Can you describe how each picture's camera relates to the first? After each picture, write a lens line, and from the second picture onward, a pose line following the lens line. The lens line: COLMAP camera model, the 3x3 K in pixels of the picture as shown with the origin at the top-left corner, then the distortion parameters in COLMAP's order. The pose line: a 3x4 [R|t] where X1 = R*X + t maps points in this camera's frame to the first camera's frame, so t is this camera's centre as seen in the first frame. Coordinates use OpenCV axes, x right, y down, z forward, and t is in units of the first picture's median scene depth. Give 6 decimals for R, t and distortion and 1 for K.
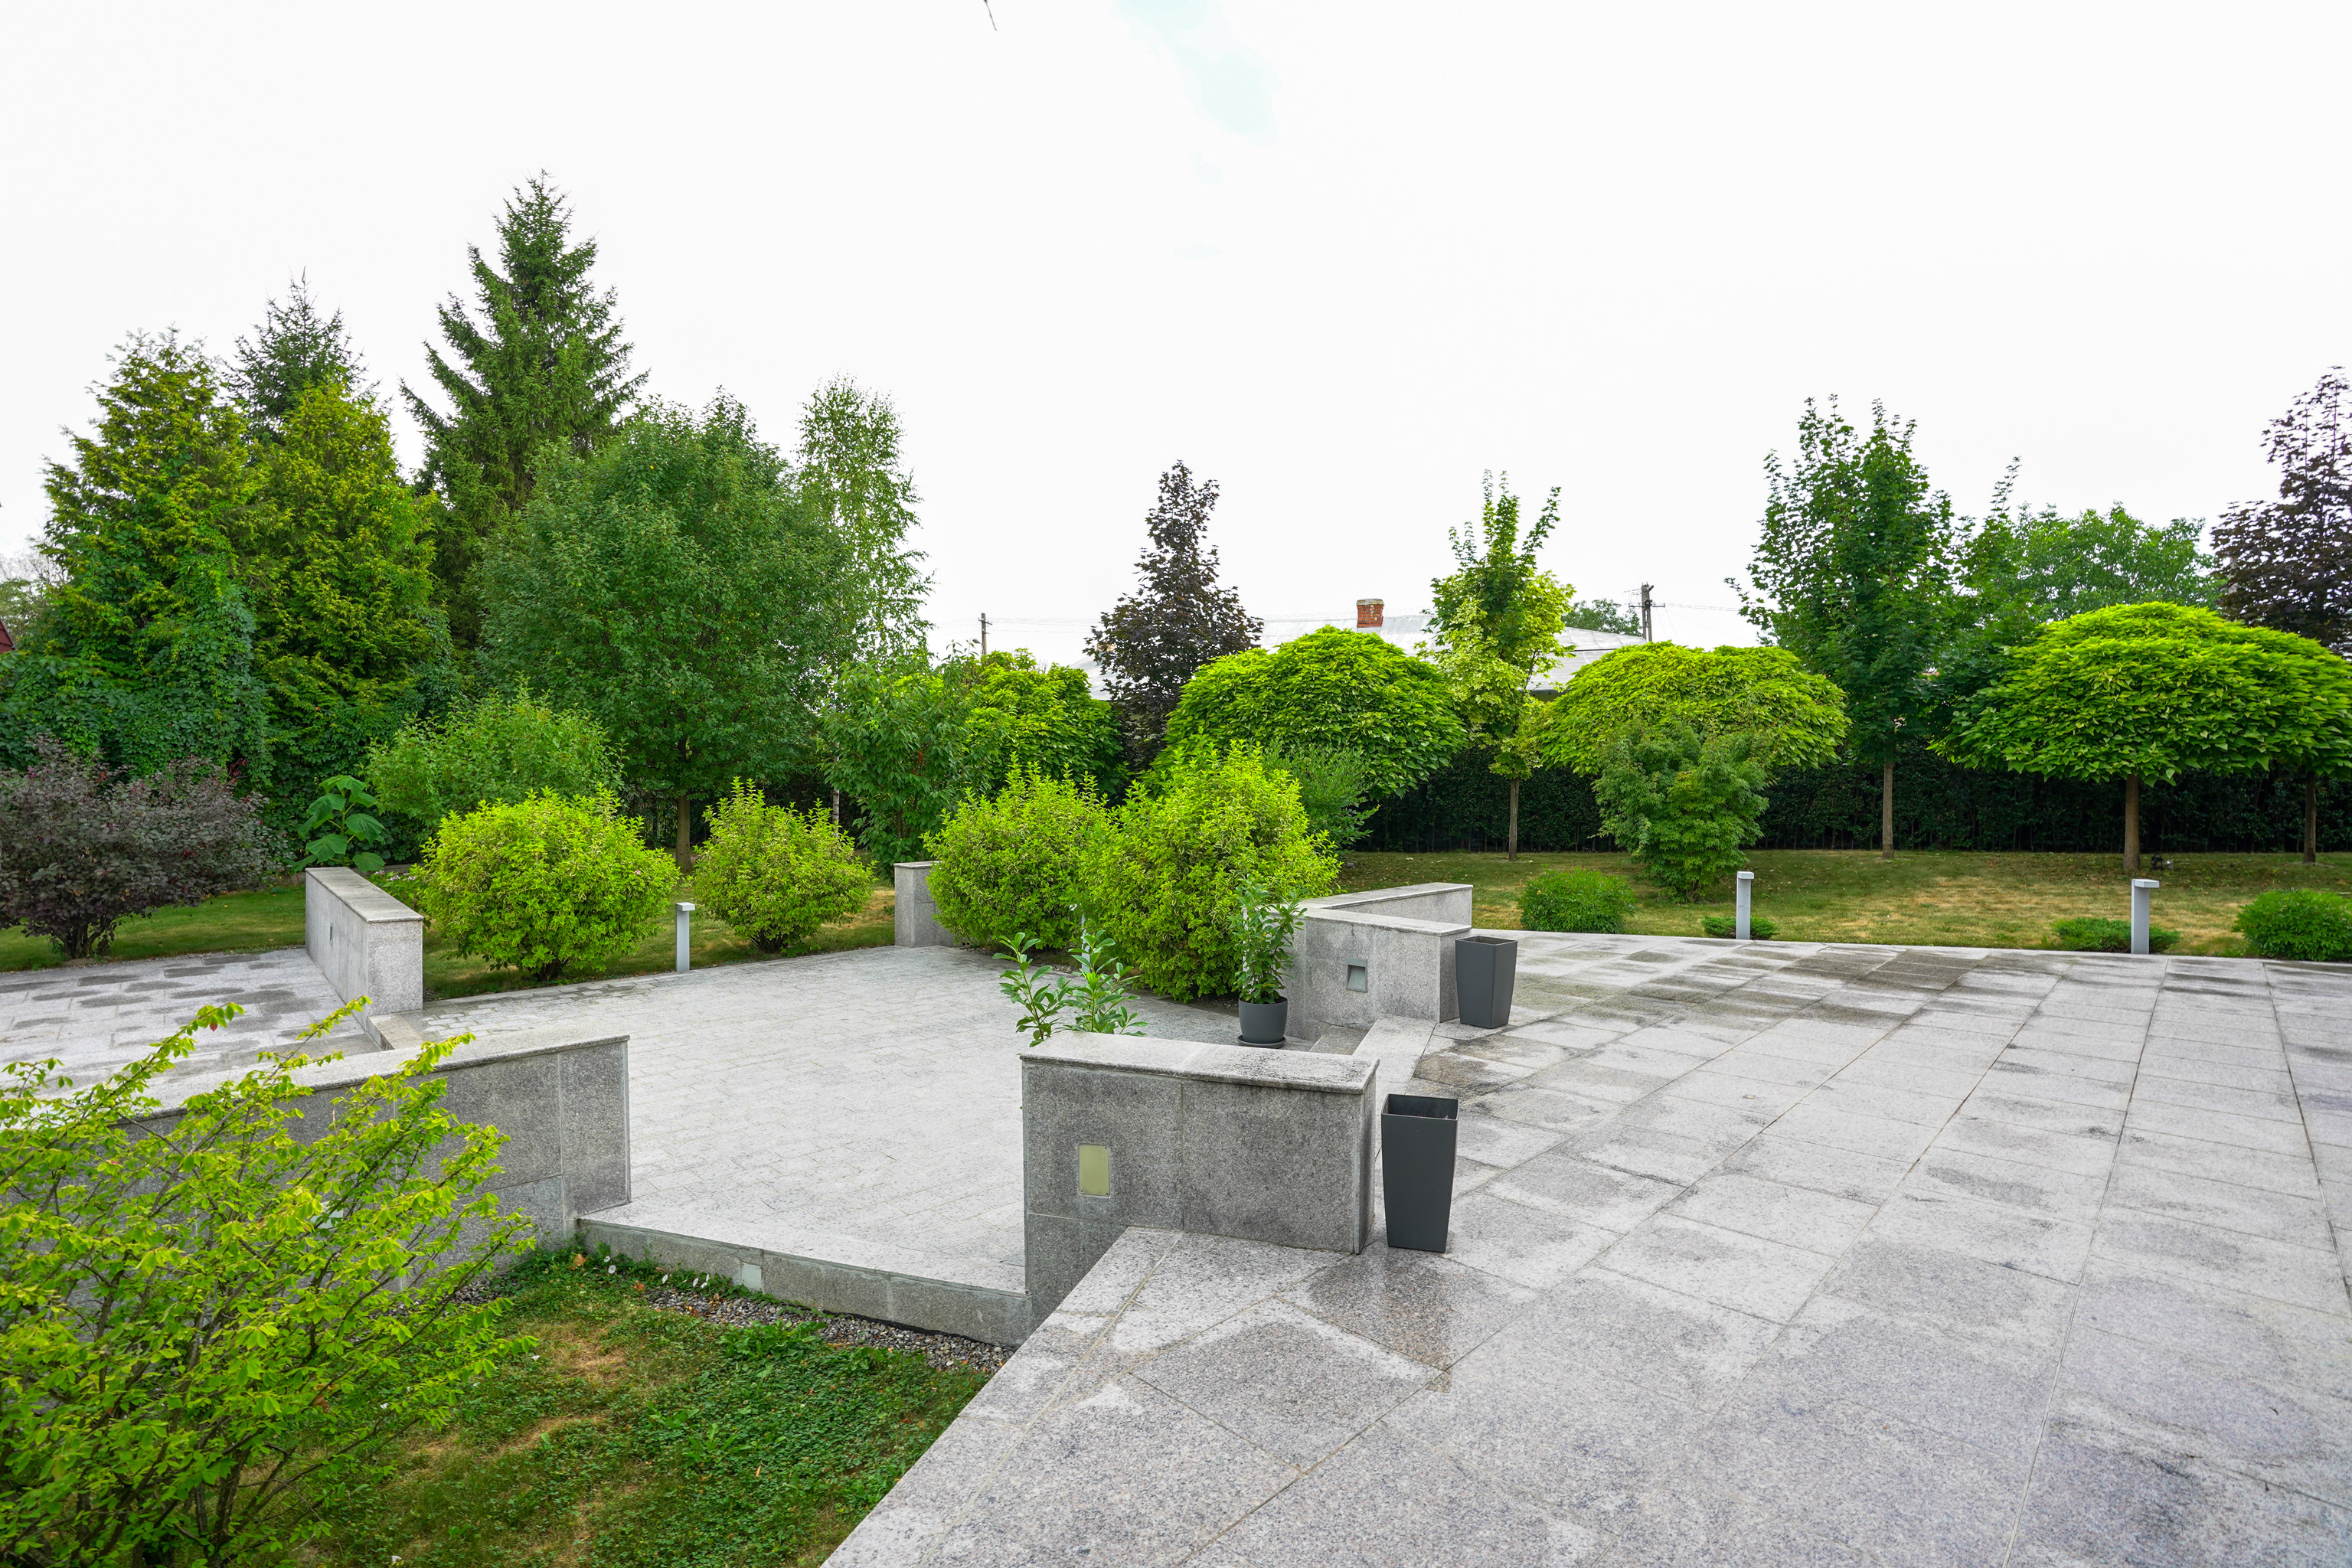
lens RADIAL K [[1078.6, 0, 1176.0], [0, 1078.6, 784.0], [0, 0, 1]] dist [-0.054809, 0.022351]
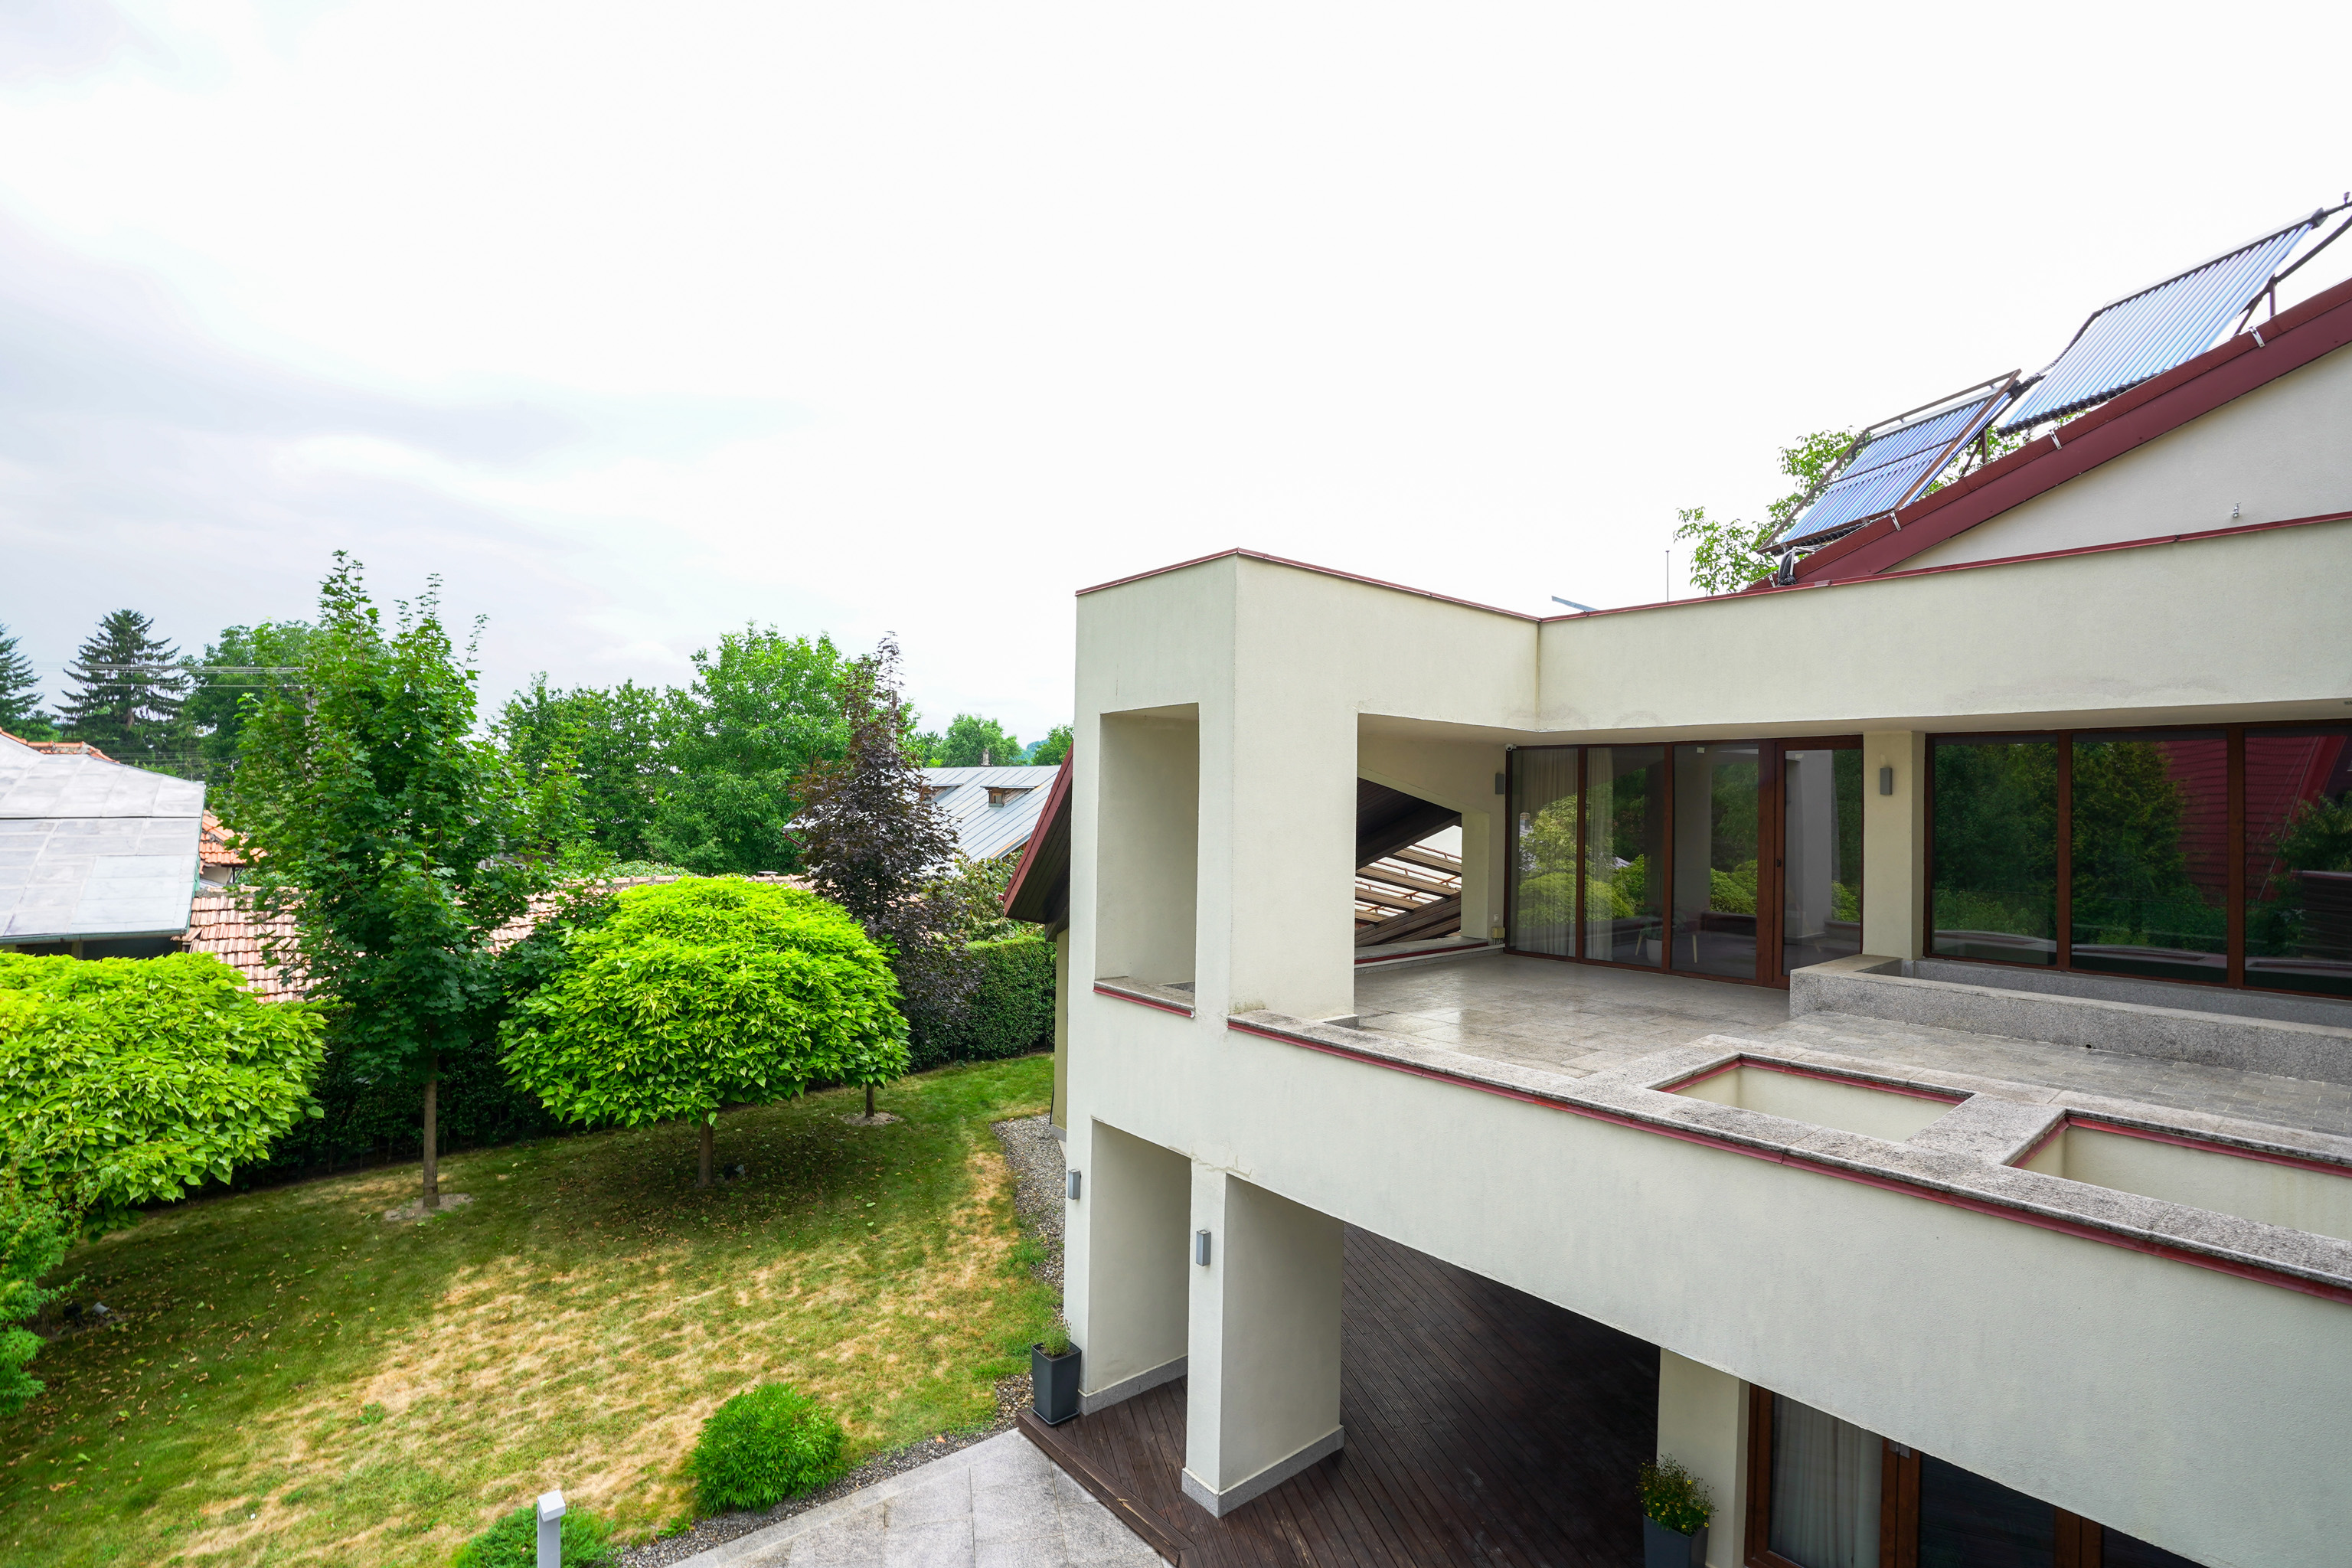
lens RADIAL K [[1093.9, 0, 1171.5], [0, 1093.9, 775.8], [0, 0, 1]] dist [-0.067673, 0.028528]
pose [[0.538598, 0.027187, 0.842124, 0.395796], [-0.001875, 0.999515, -0.031069, -0.249763], [-0.842561, 0.015155, 0.538388, 0.207625]]
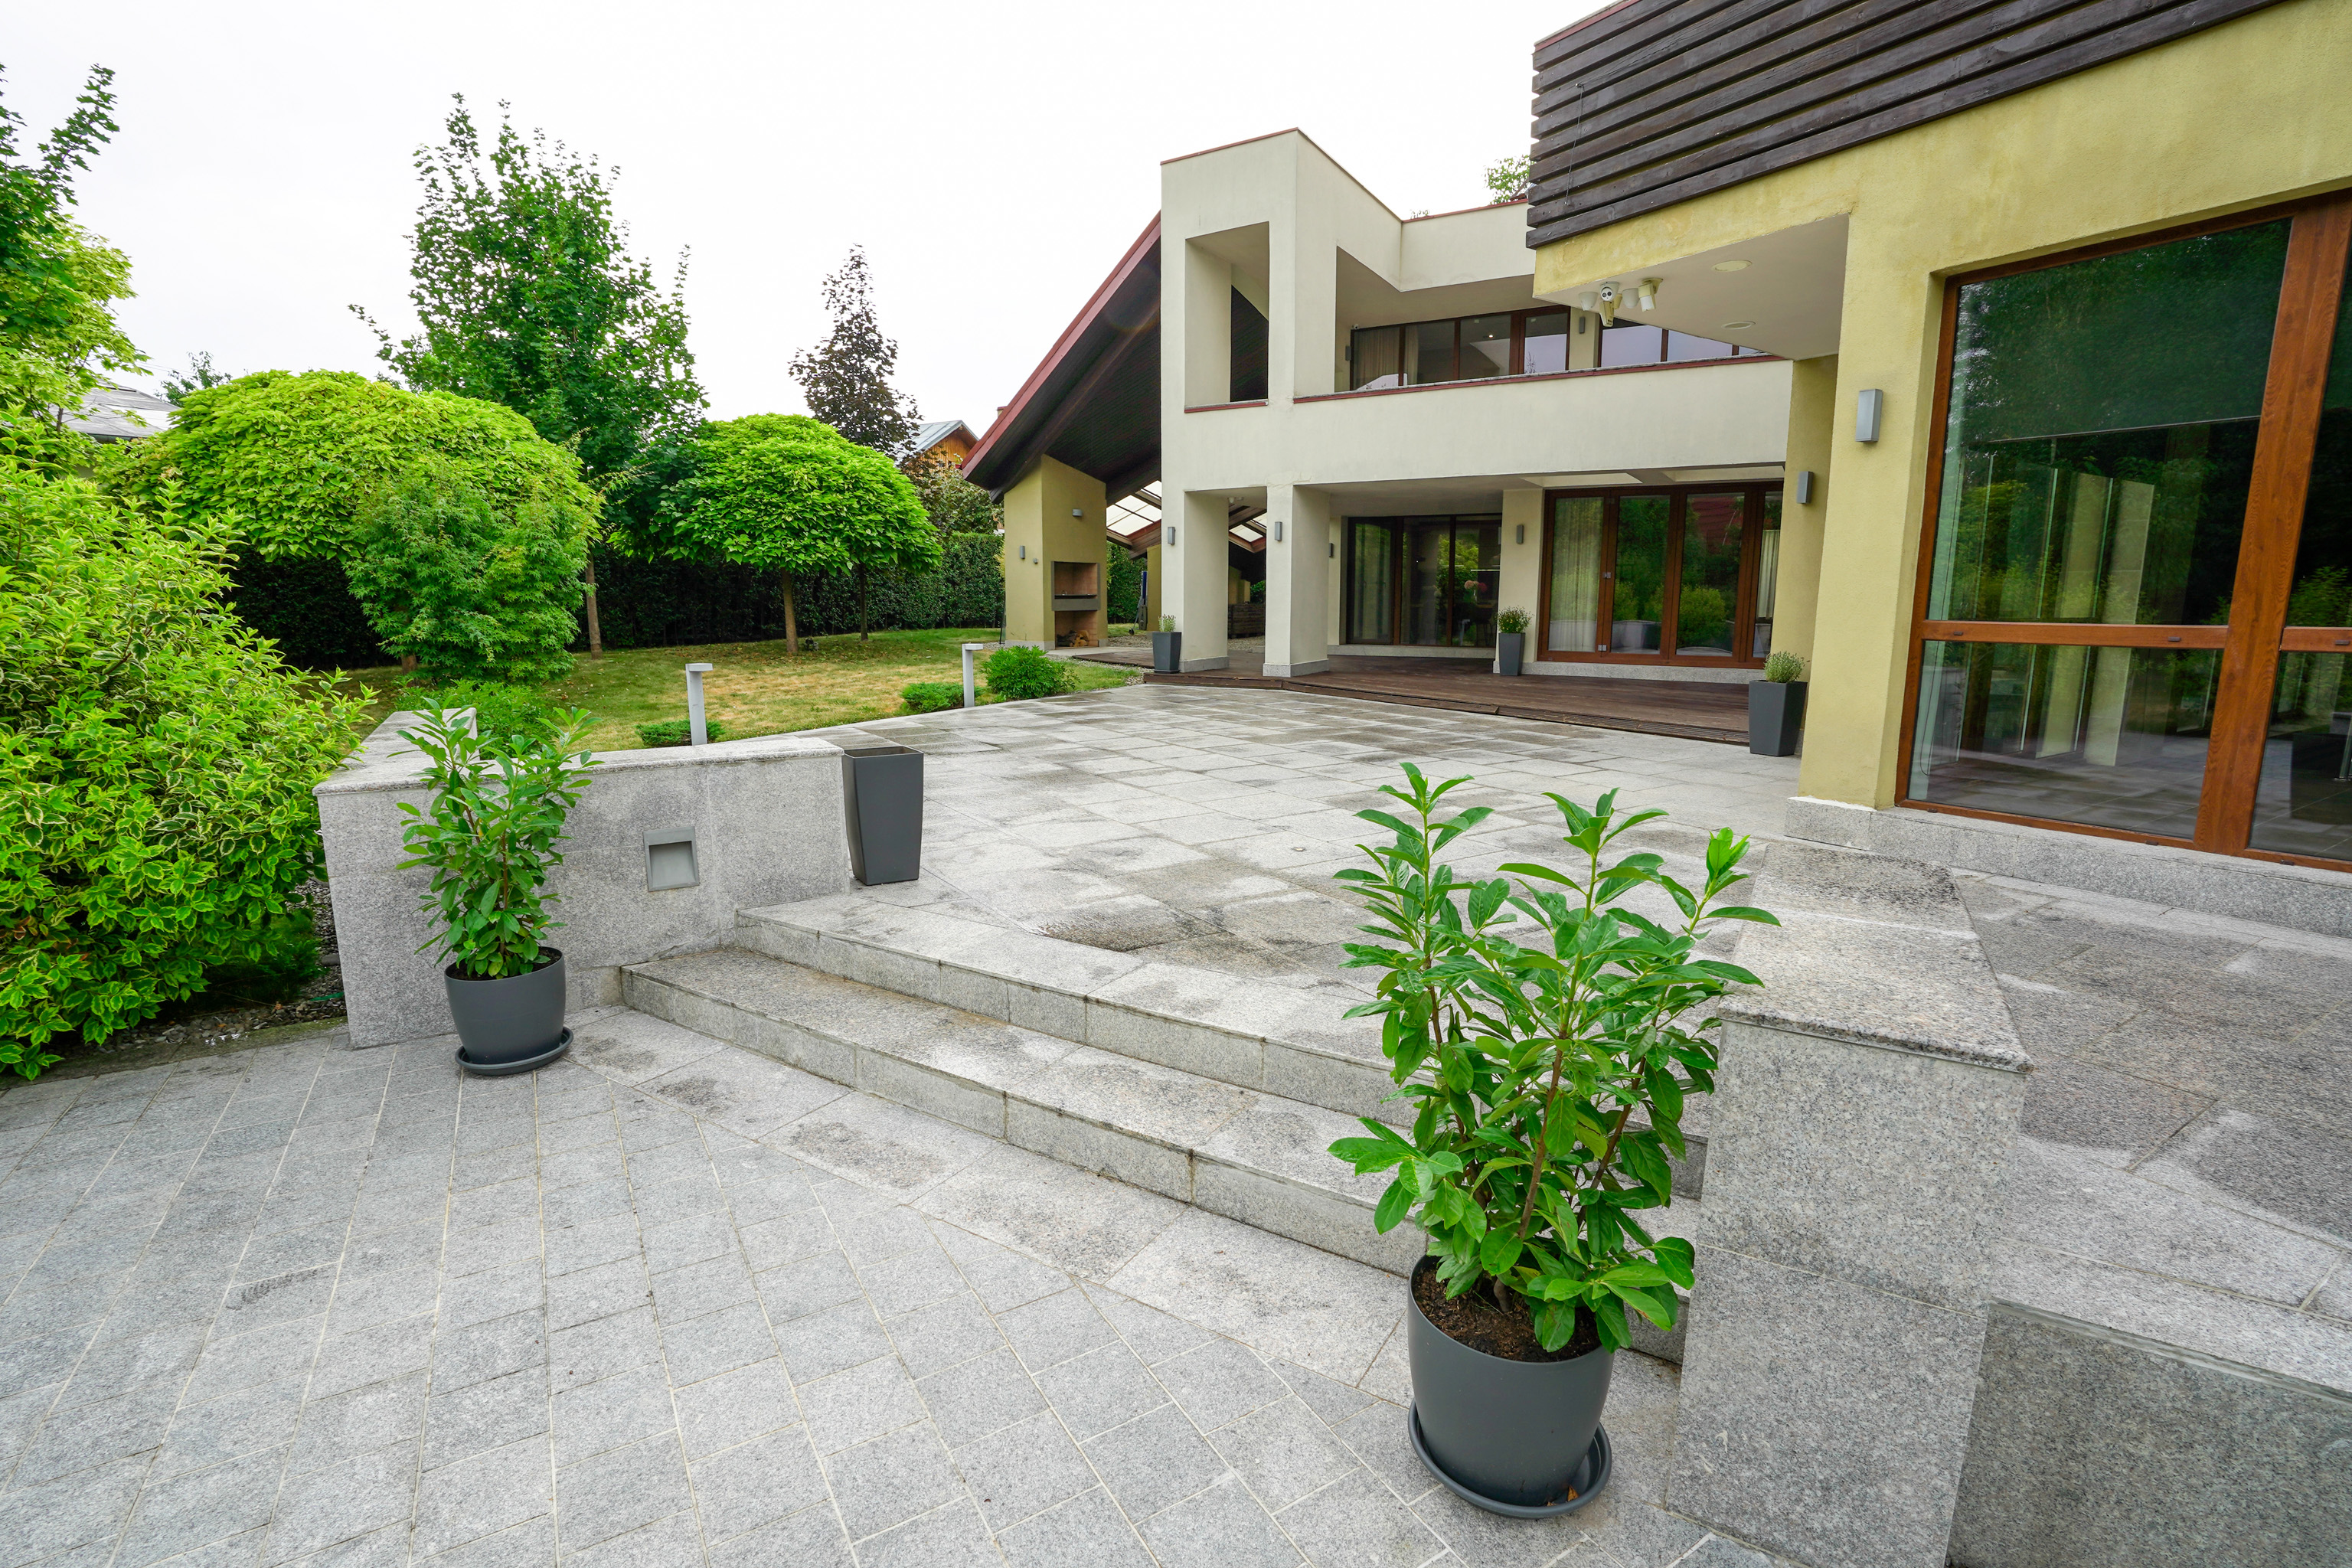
lens RADIAL K [[1093.9, 0, 1171.5], [0, 1093.9, 775.8], [0, 0, 1]] dist [-0.067673, 0.028528]
pose [[0.238026, -0.162627, 0.957547, -0.153686], [0.014217, 0.986360, 0.163986, 0.028085], [-0.971155, -0.025420, 0.237092, 0.343481]]
